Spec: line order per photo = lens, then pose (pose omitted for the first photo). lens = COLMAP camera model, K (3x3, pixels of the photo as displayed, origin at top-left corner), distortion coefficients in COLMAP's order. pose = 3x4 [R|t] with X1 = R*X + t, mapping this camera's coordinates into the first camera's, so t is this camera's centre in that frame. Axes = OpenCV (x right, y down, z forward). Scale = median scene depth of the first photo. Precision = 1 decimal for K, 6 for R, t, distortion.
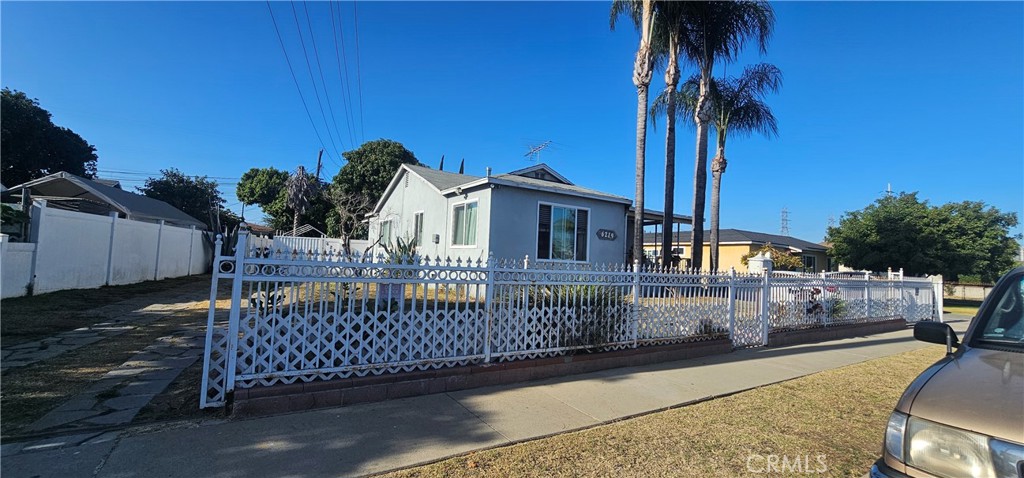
lens RADIAL K [[422.1, 0, 512.0], [0, 422.1, 239.0], [0, 0, 1]] dist [-0.012113, 0.003957]
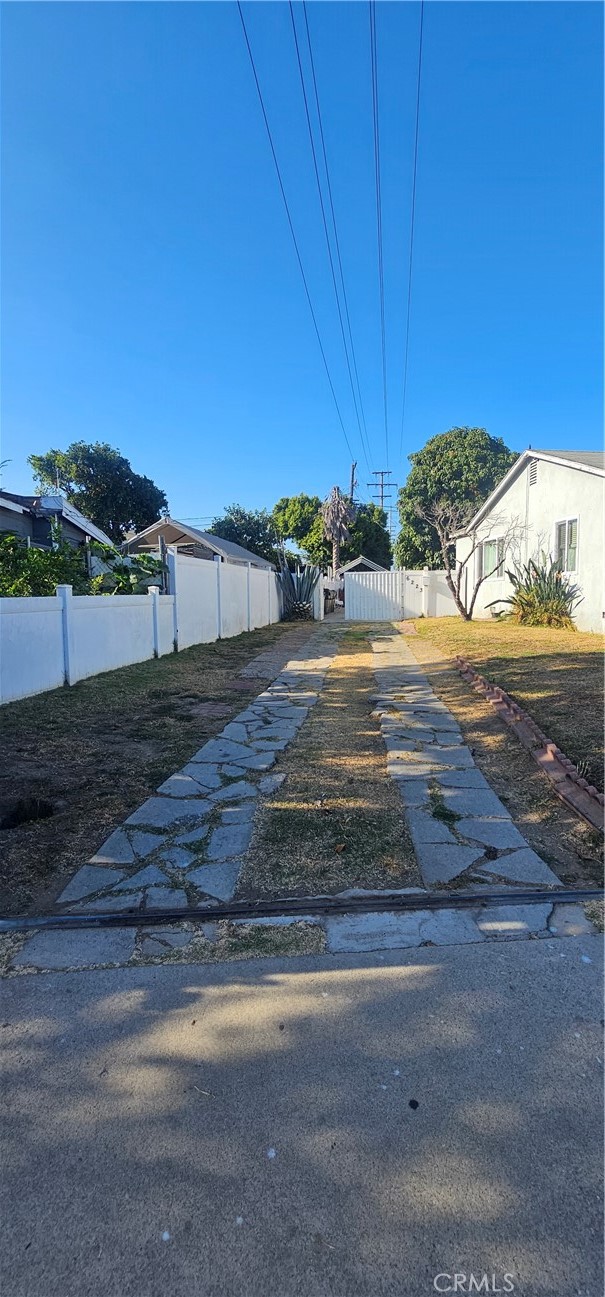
lens RADIAL K [[534.6, 0, 302.5], [0, 534.6, 648.5], [0, 0, 1]] dist [-0.012113, 0.003957]
pose [[0.882207, -0.006494, -0.470818, -0.159270], [0.075702, 0.988854, 0.128210, -0.001469], [0.464737, -0.148749, 0.872865, 0.042987]]
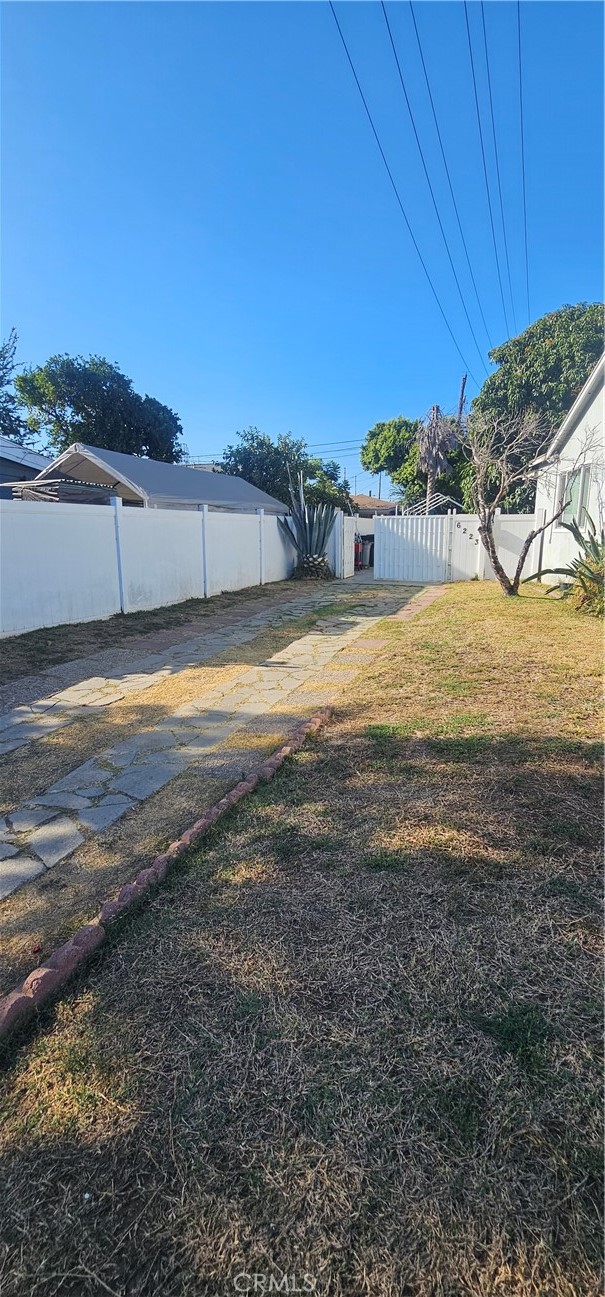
lens RADIAL K [[534.6, 0, 302.5], [0, 534.6, 648.5], [0, 0, 1]] dist [-0.012113, 0.003957]
pose [[0.744469, 0.101600, -0.659882, -0.115872], [0.068061, 0.971656, 0.226388, -0.004170], [0.664179, -0.213451, 0.716453, 0.342443]]
